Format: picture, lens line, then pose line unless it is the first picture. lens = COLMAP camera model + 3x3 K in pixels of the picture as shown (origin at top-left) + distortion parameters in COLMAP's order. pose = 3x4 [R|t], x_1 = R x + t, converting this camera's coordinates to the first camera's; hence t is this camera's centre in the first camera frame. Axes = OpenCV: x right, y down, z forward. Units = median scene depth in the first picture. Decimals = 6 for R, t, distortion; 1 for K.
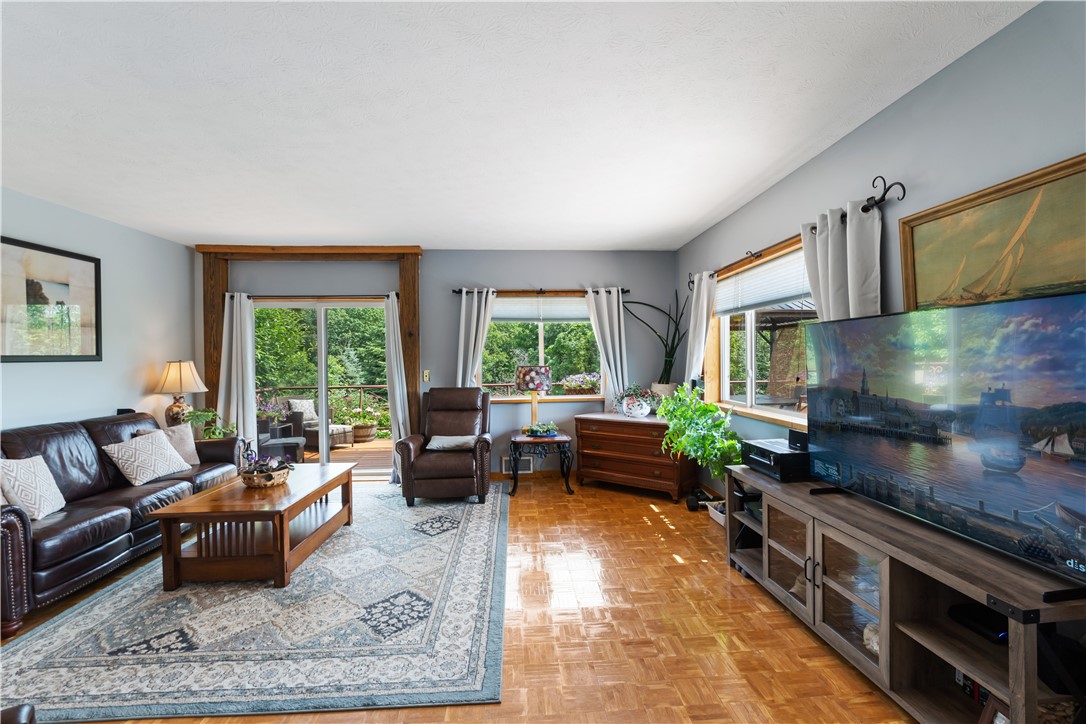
lens RADIAL K [[480.8, 0, 543.0], [0, 480.8, 365.2], [0, 0, 1]] dist [-0.003101, -0.000007]
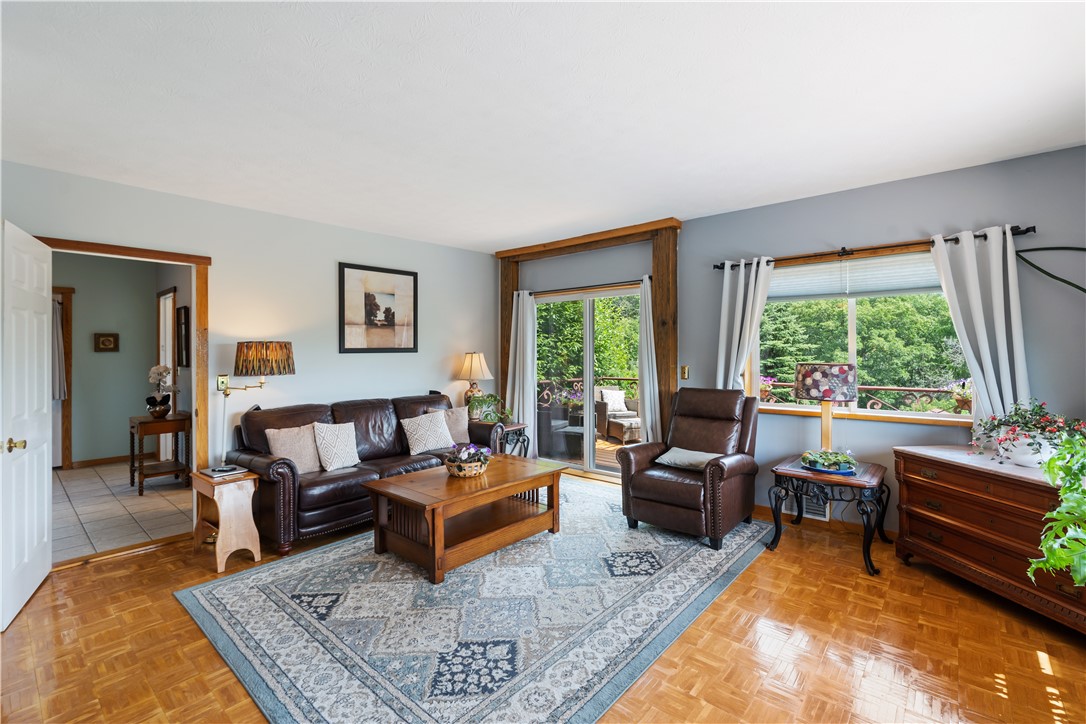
lens RADIAL K [[480.8, 0, 544.9], [0, 480.8, 352.0], [0, 0, 1]] dist [-0.003101, -0.000007]
pose [[0.717269, 0.007187, -0.696759, 0.206771], [-0.013220, 0.999907, -0.003296, -0.009175], [0.696671, 0.011575, 0.717297, 0.300310]]
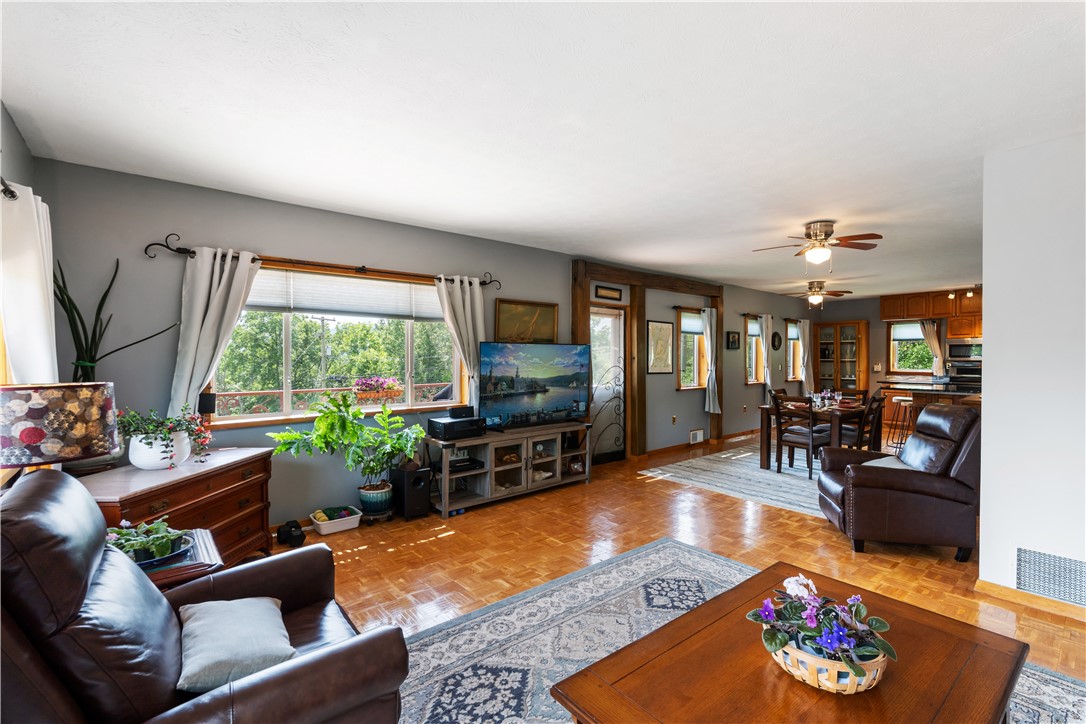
lens RADIAL K [[480.8, 0, 548.7], [0, 480.8, 360.7], [0, 0, 1]] dist [-0.003101, -0.000007]
pose [[-0.600747, 0.007435, 0.799405, -0.610427], [0.018849, 0.999810, 0.004867, -0.013120], [-0.799217, 0.017992, -0.600773, 1.136951]]
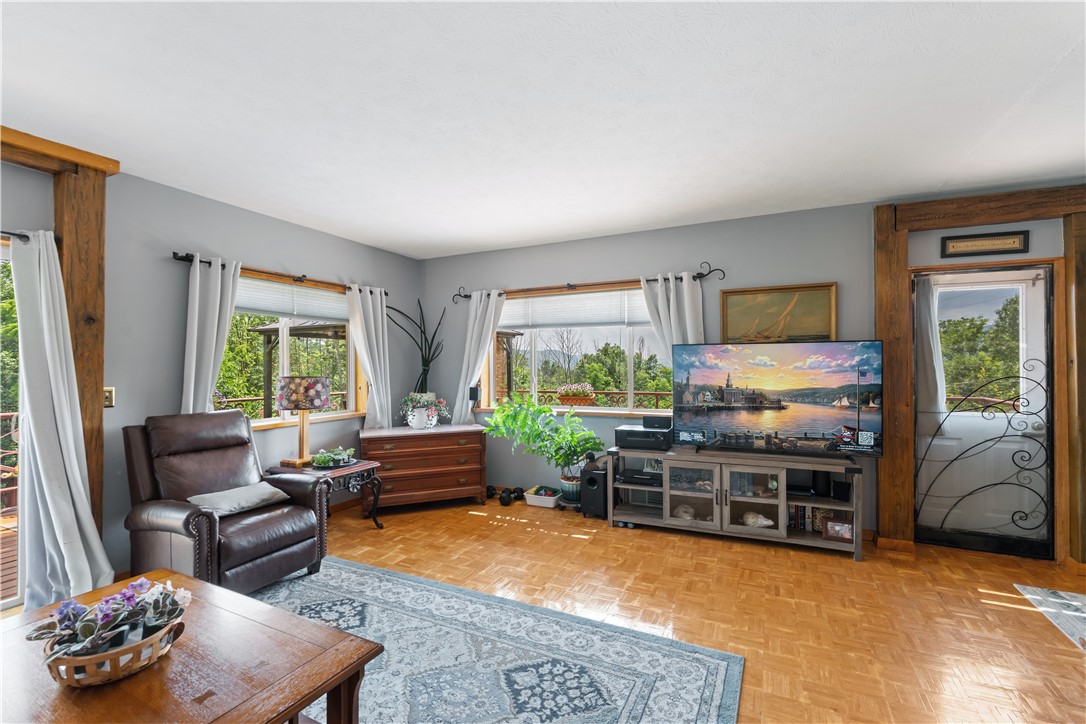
lens RADIAL K [[480.8, 0, 545.3], [0, 480.8, 360.9], [0, 0, 1]] dist [-0.003101, -0.000007]
pose [[0.483999, 0.017926, 0.874885, -0.611689], [0.011177, 0.999582, -0.026664, 0.001356], [-0.874997, 0.022684, 0.483596, 0.377439]]
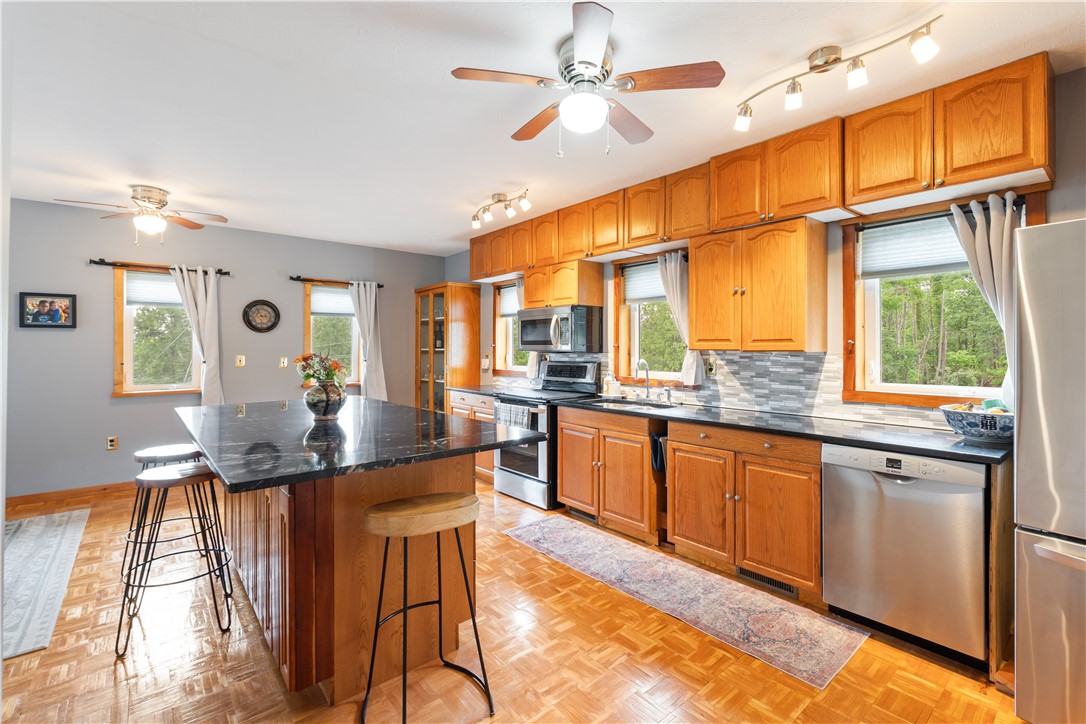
lens RADIAL K [[480.8, 0, 545.9], [0, 480.8, 342.8], [0, 0, 1]] dist [-0.003101, -0.000007]
pose [[-0.599908, 0.022465, 0.799753, -0.907274], [0.016454, 0.999741, -0.015741, 0.027415], [-0.799900, 0.003716, -0.600122, -0.788948]]
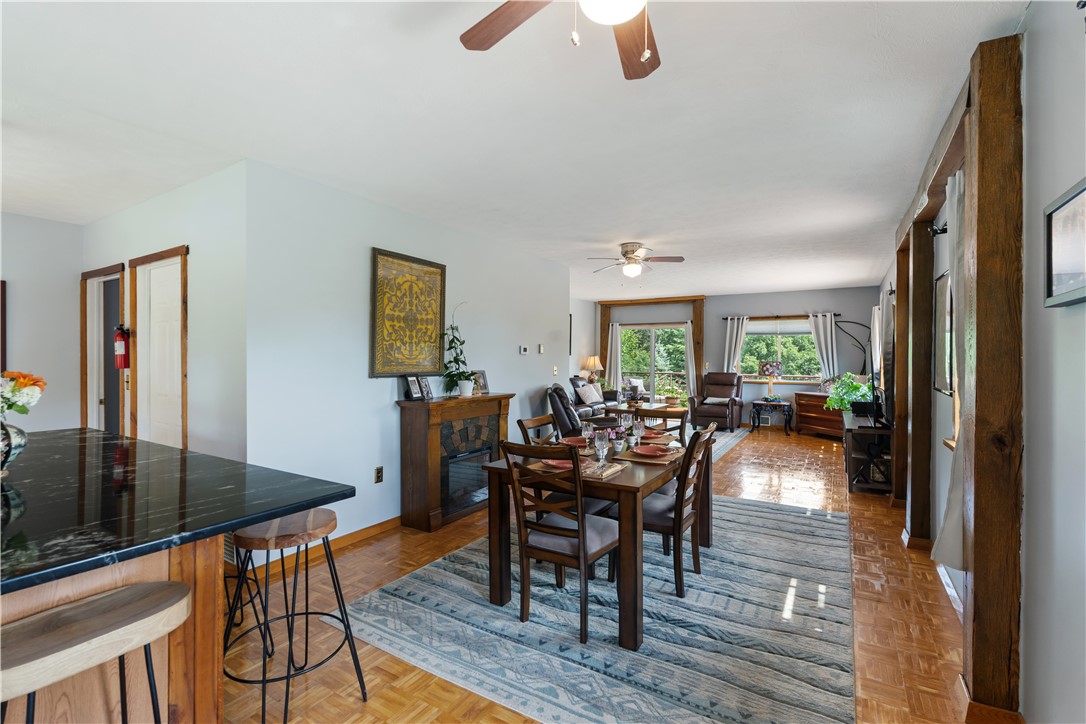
lens RADIAL K [[480.8, 0, 547.6], [0, 480.8, 357.3], [0, 0, 1]] dist [-0.003101, -0.000007]
pose [[0.820512, 0.018135, -0.571342, 0.375555], [-0.021401, 0.999770, 0.000999, 0.002445], [0.571229, 0.011408, 0.820712, -1.039160]]
